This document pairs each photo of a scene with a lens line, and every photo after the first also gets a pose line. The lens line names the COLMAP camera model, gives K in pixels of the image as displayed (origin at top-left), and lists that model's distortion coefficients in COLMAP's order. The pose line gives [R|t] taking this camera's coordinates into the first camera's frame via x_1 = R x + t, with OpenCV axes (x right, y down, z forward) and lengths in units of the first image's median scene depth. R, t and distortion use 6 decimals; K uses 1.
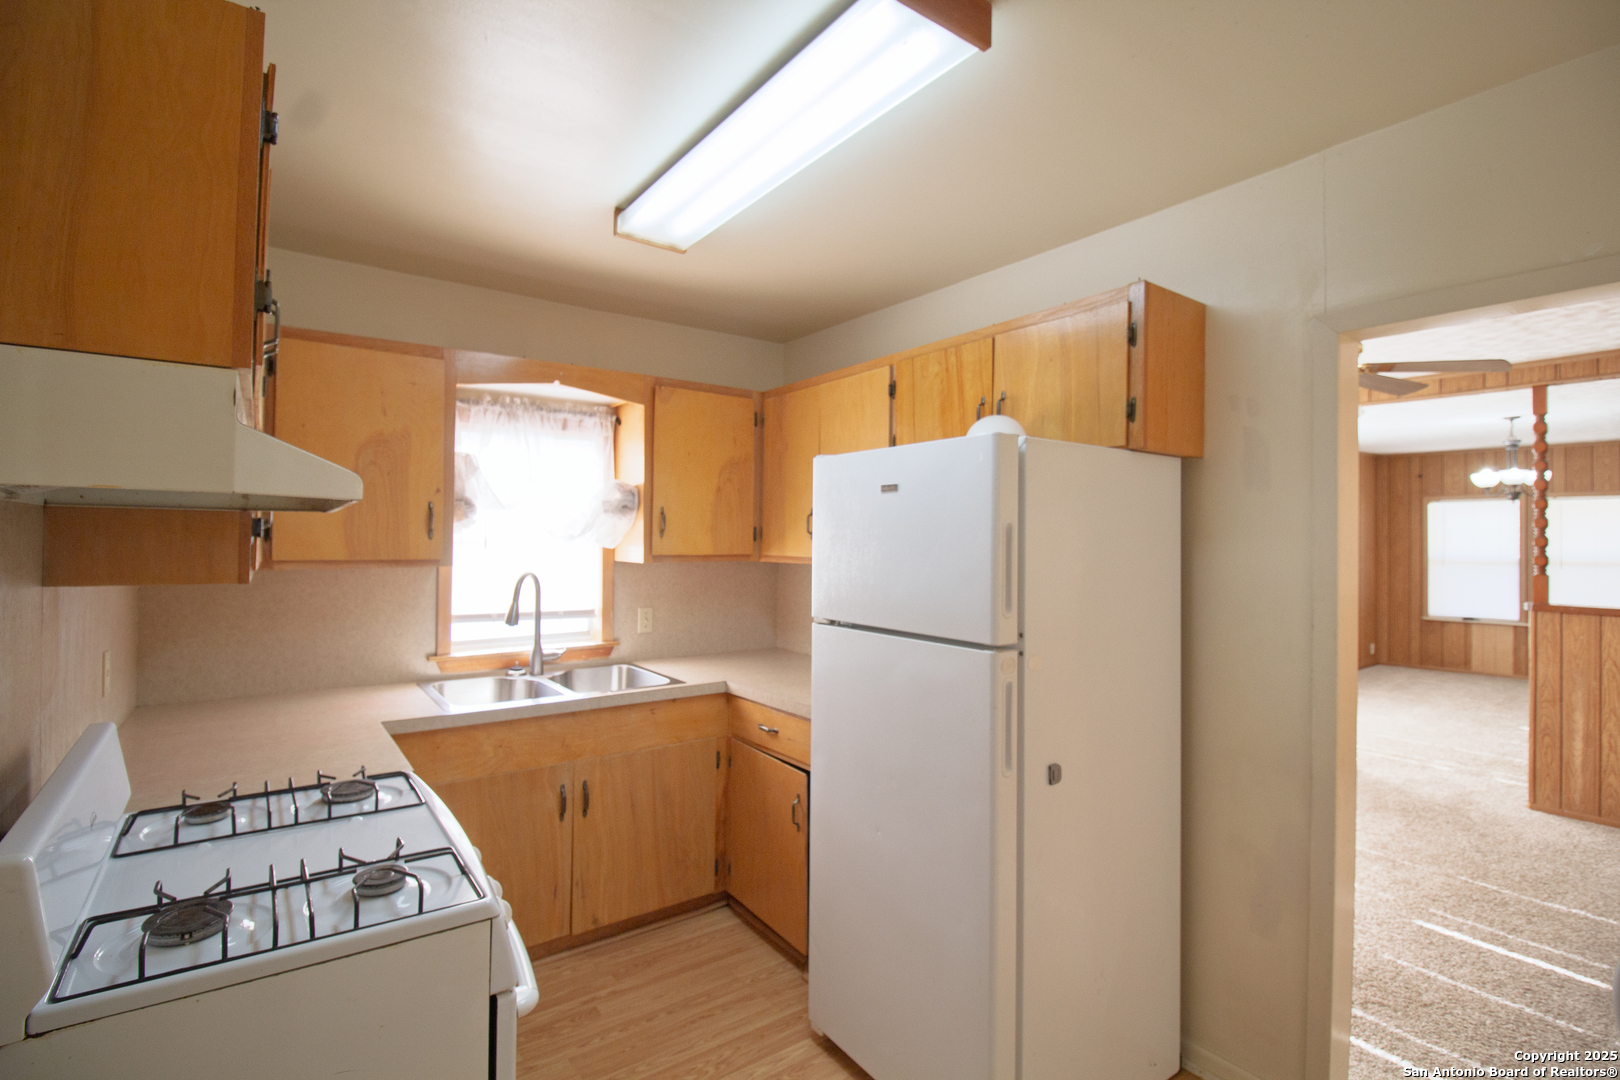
lens RADIAL K [[755.2, 0, 810.2], [0, 755.2, 543.5], [0, 0, 1]] dist [-0.001066, -0.006337]
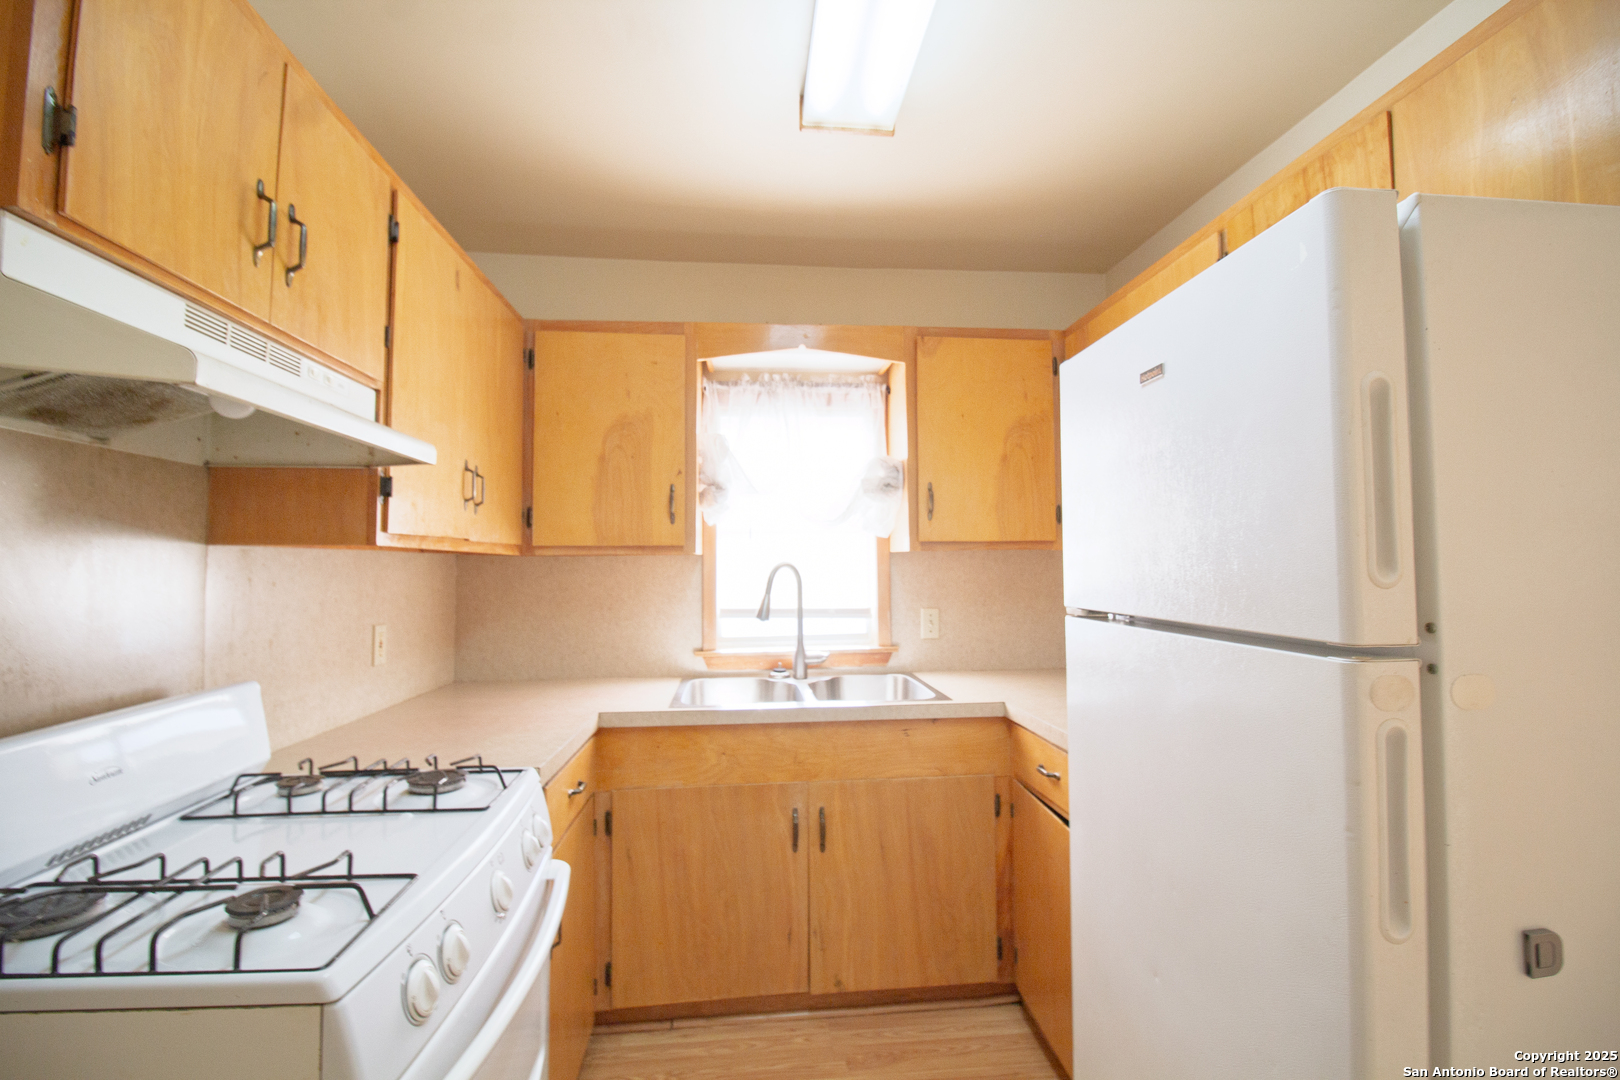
lens RADIAL K [[755.2, 0, 807.9], [0, 755.2, 533.4], [0, 0, 1]] dist [-0.001066, -0.006337]
pose [[0.865088, -0.032182, -0.500586, 0.111882], [0.010010, 0.998849, -0.046916, 0.050067], [0.501520, 0.035576, 0.864414, 0.256270]]
